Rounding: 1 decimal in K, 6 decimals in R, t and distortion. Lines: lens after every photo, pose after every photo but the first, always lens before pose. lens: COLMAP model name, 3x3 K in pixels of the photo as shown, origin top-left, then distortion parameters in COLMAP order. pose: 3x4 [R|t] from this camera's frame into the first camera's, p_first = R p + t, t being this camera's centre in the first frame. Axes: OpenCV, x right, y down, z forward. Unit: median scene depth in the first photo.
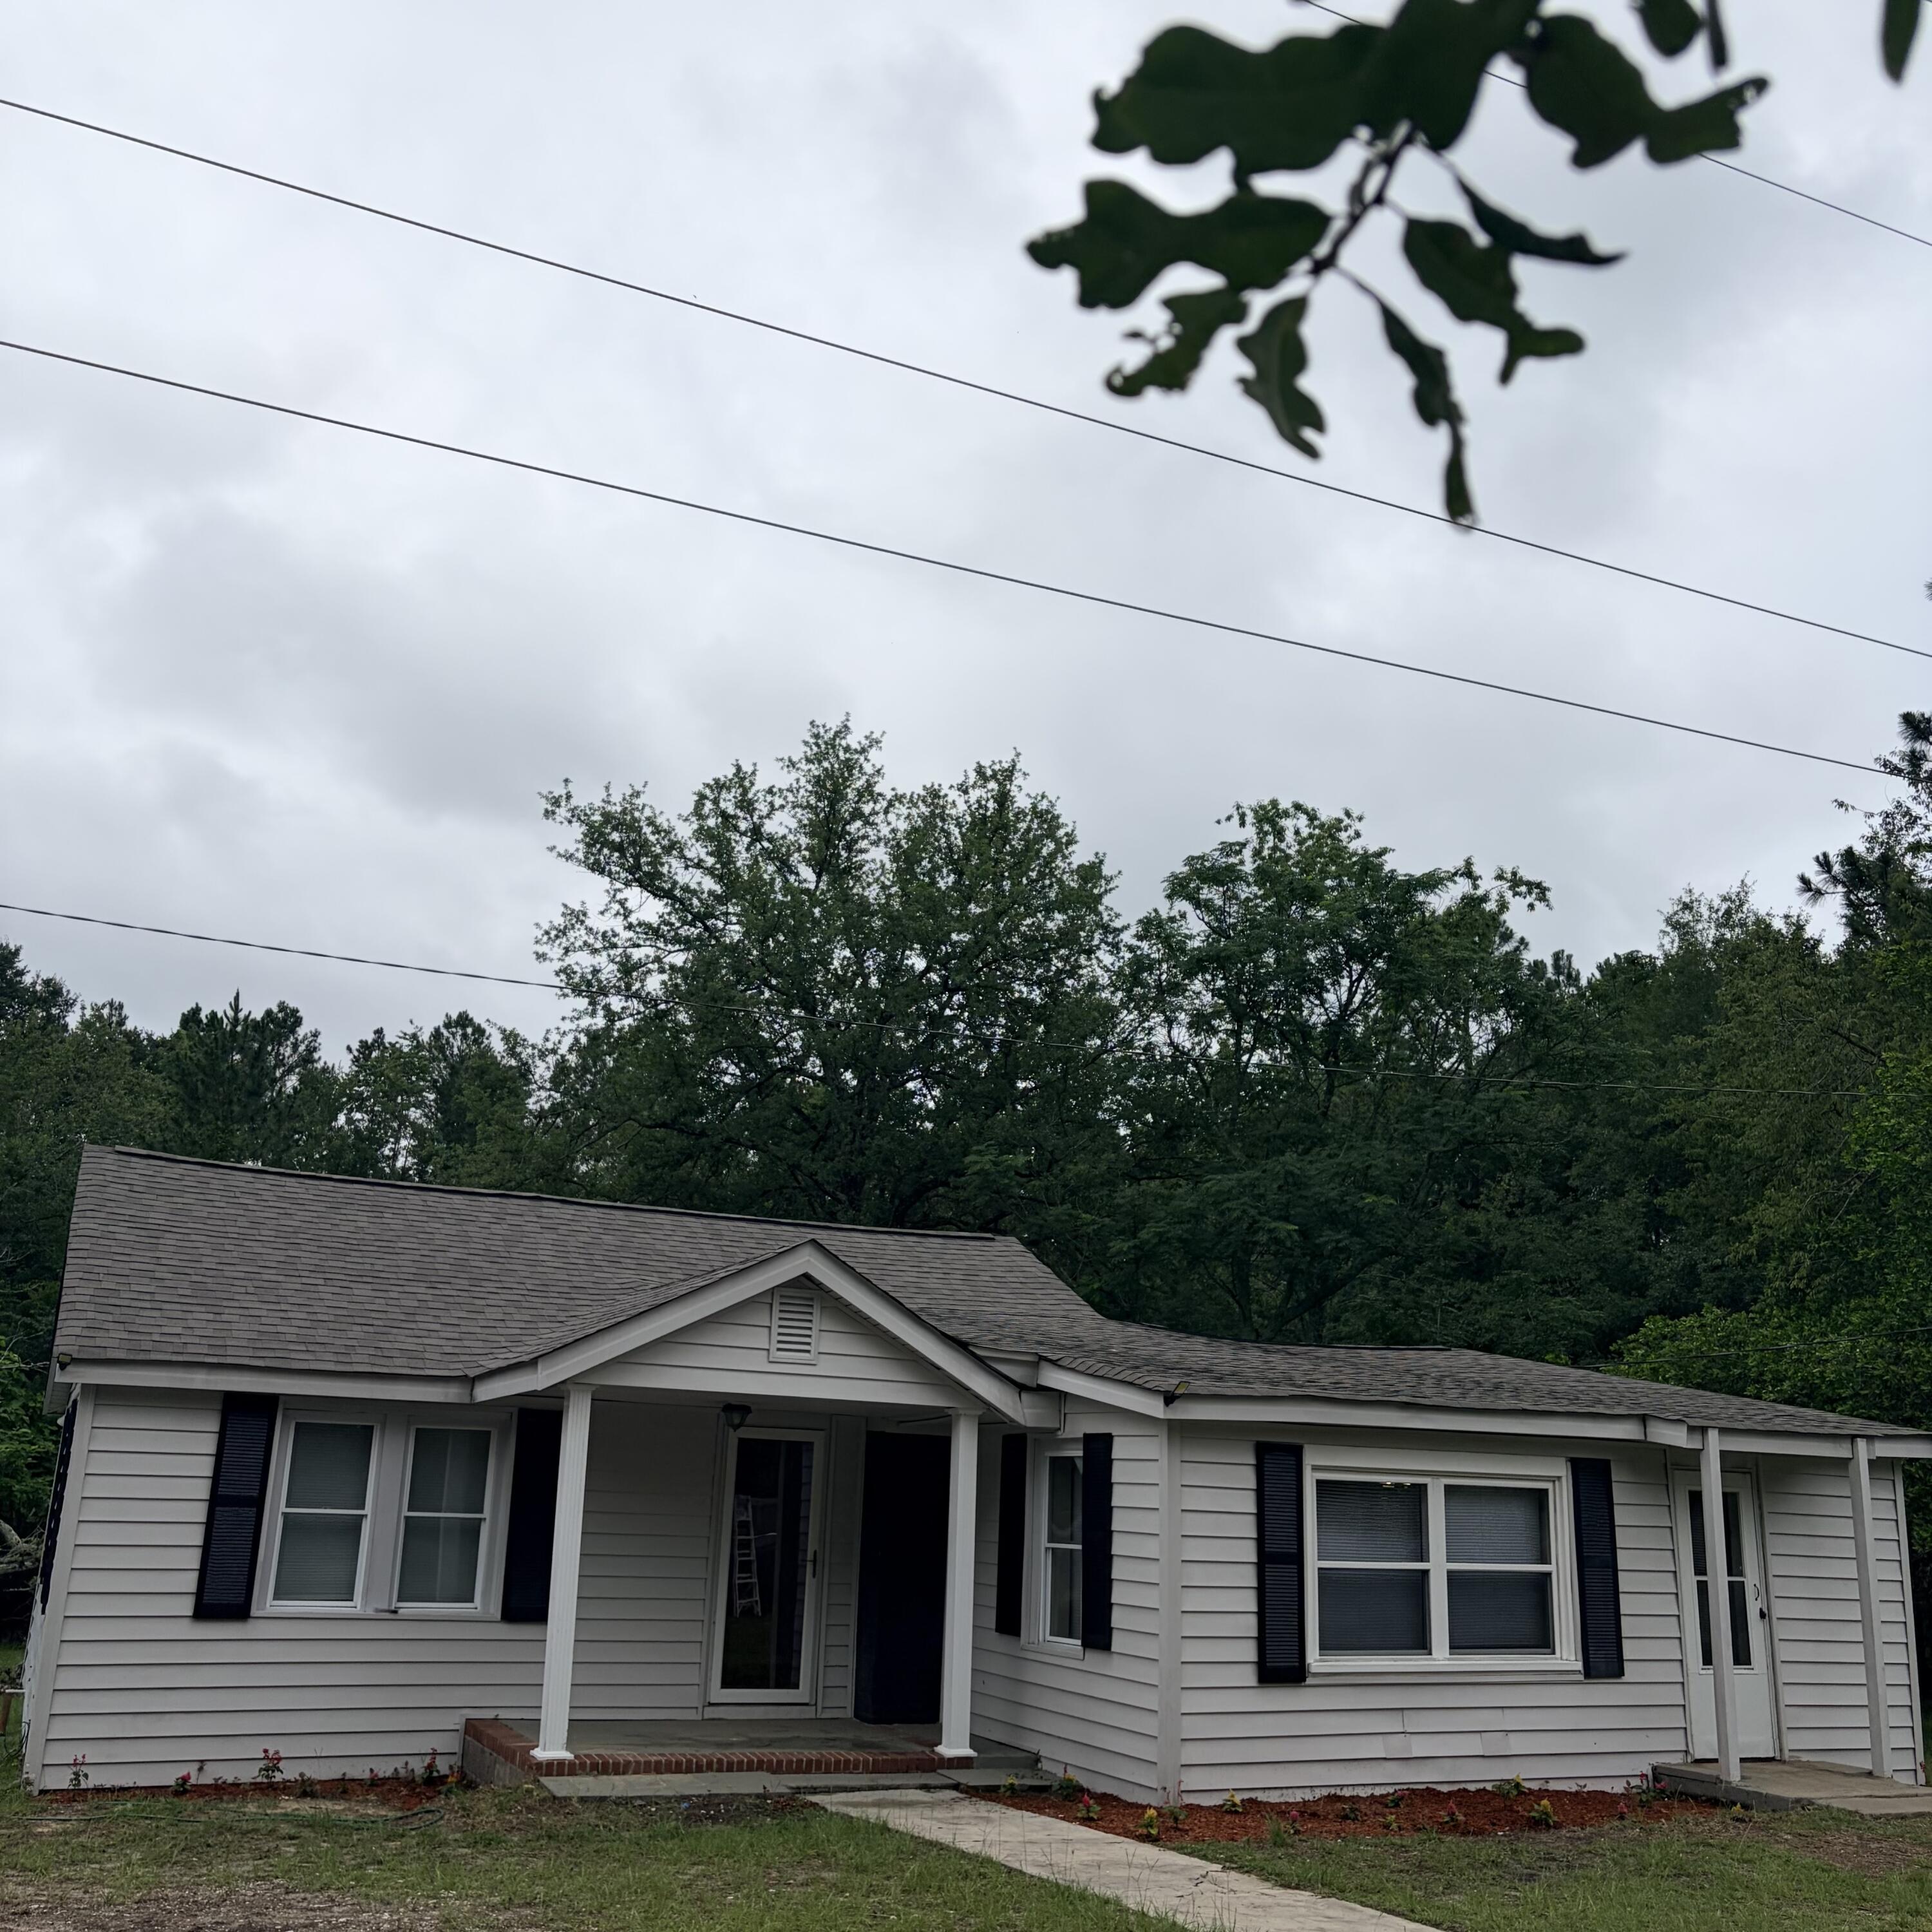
lens RADIAL K [[1960.6, 0, 1005.5], [0, 1960.6, 972.1], [0, 0, 1]] dist [0.007879, 0.006807]
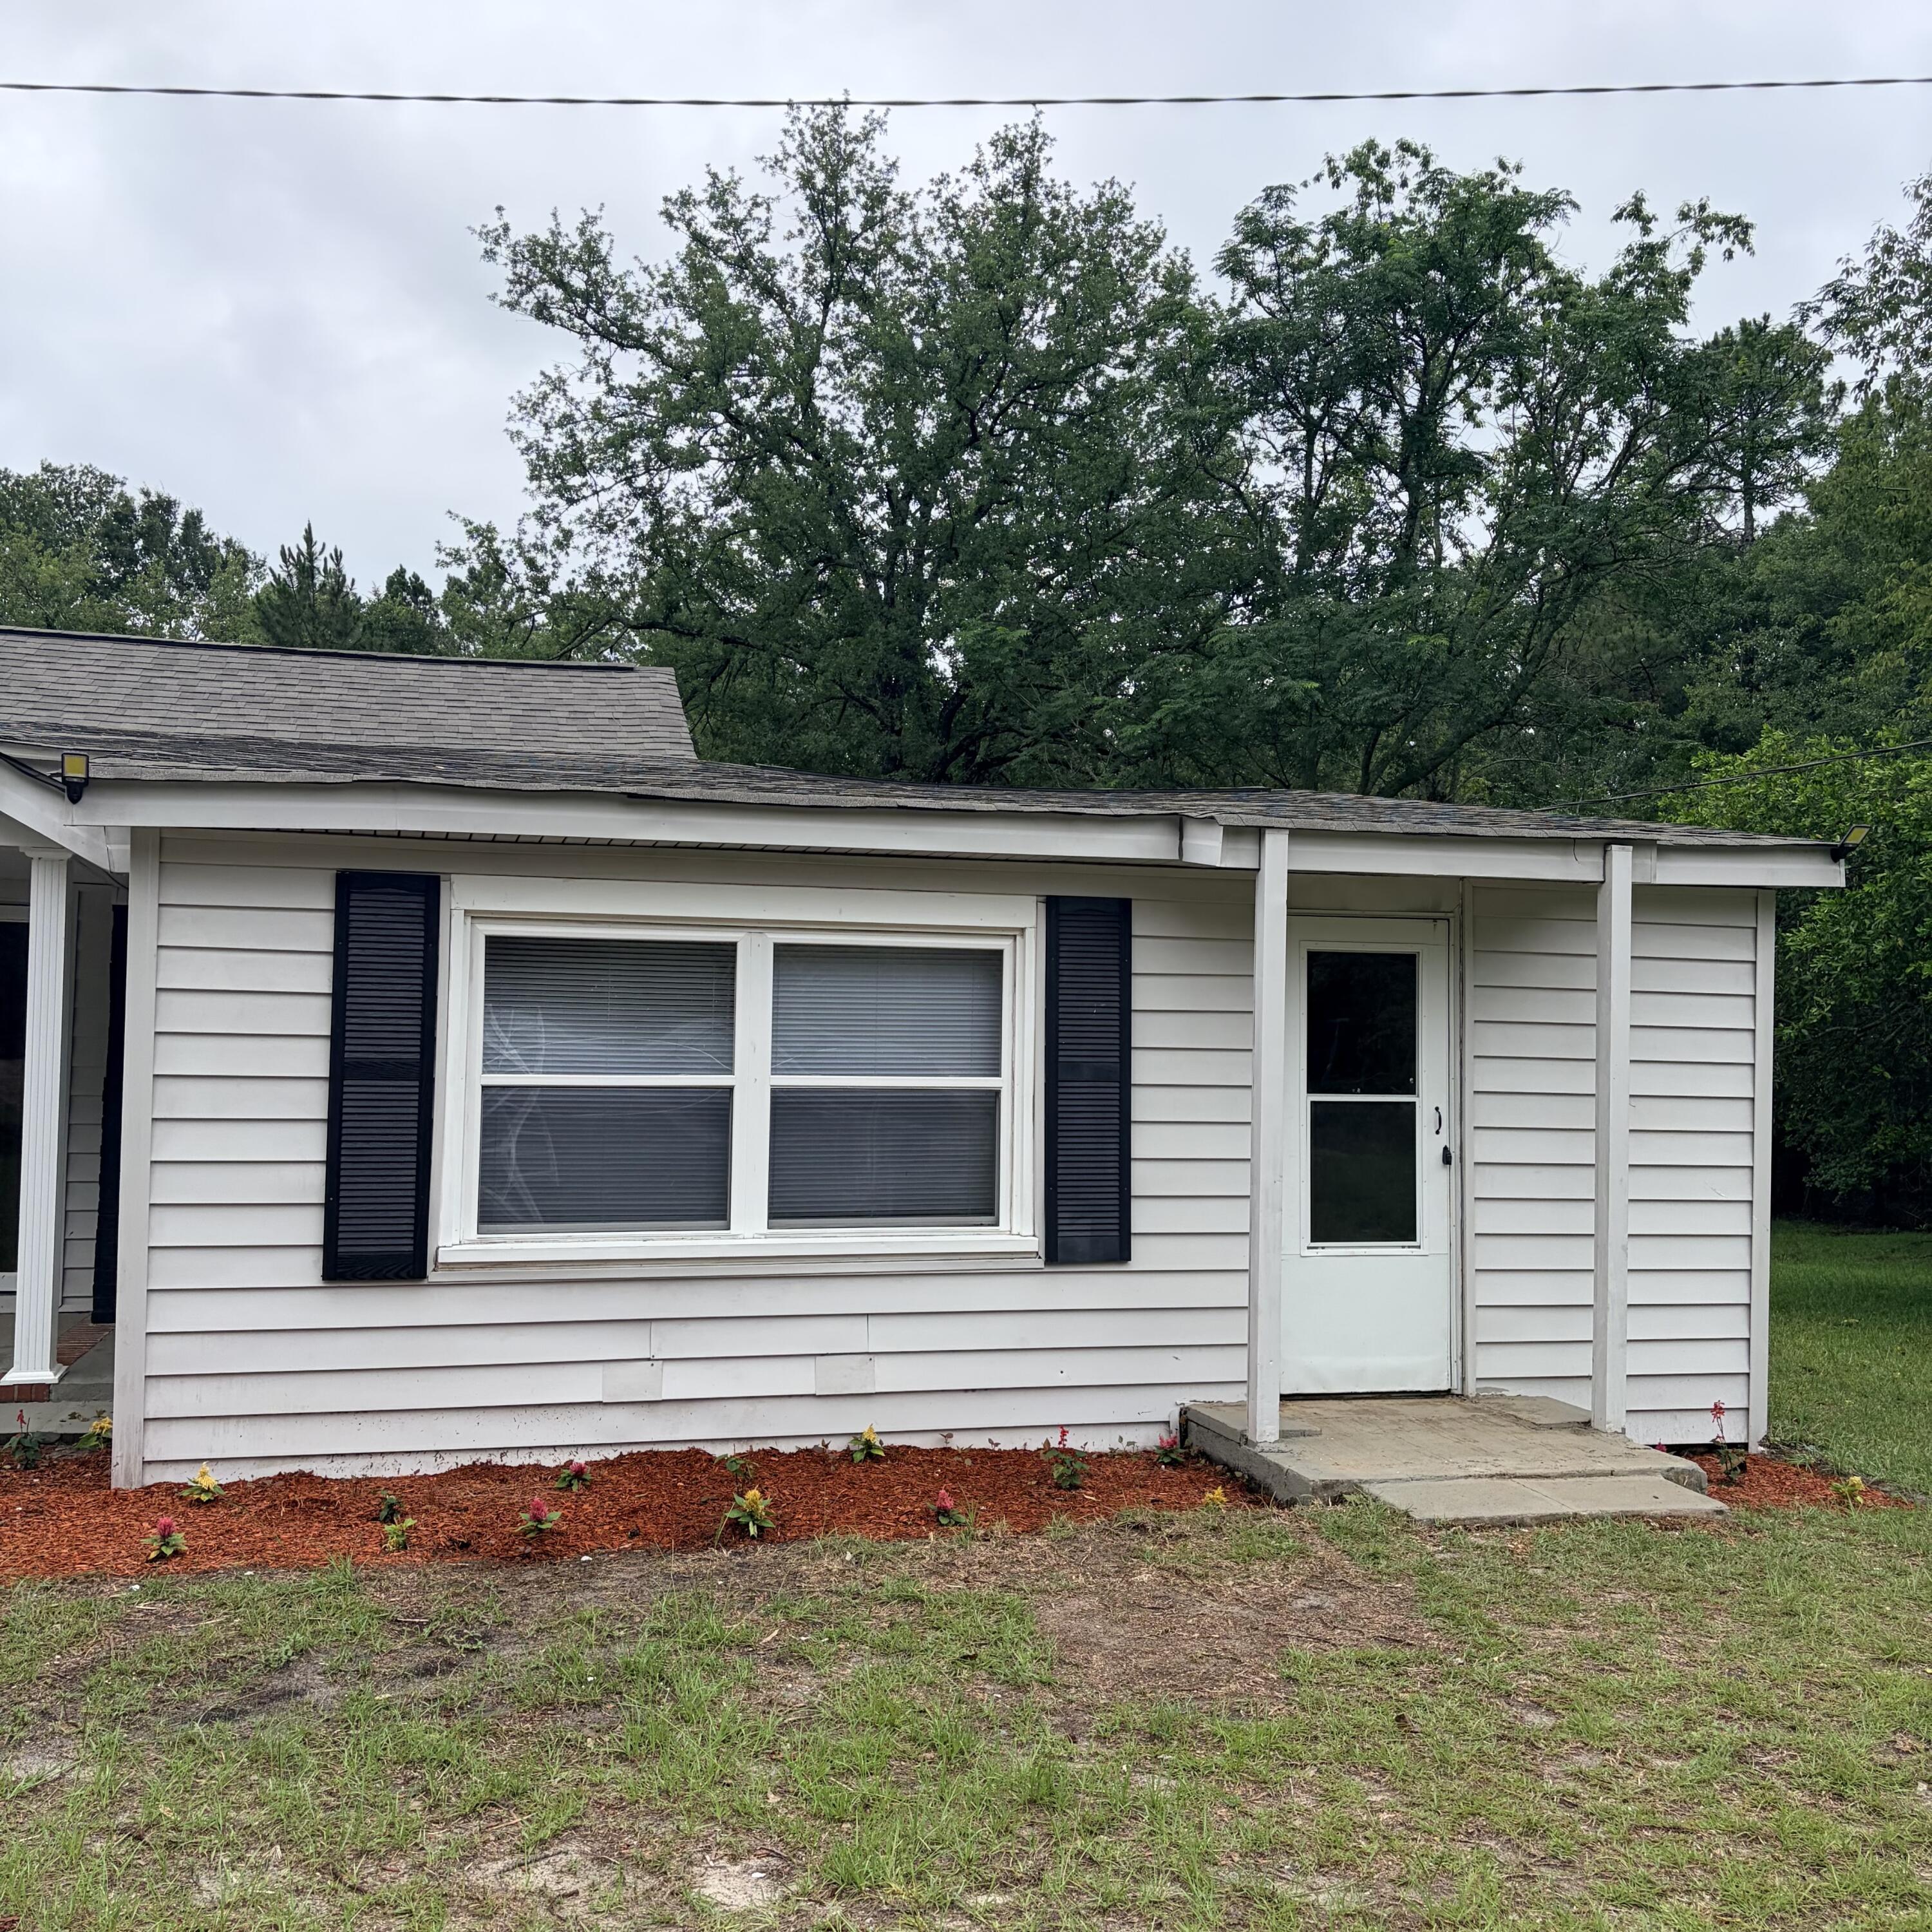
lens RADIAL K [[2034.0, 0, 965.6], [0, 2034.0, 958.4], [0, 0, 1]] dist [0.043028, -0.021944]
pose [[0.980773, -0.028104, -0.193118, 0.385485], [0.068206, 0.976533, 0.204282, 0.146709], [0.182845, -0.213526, 0.959674, 0.437799]]
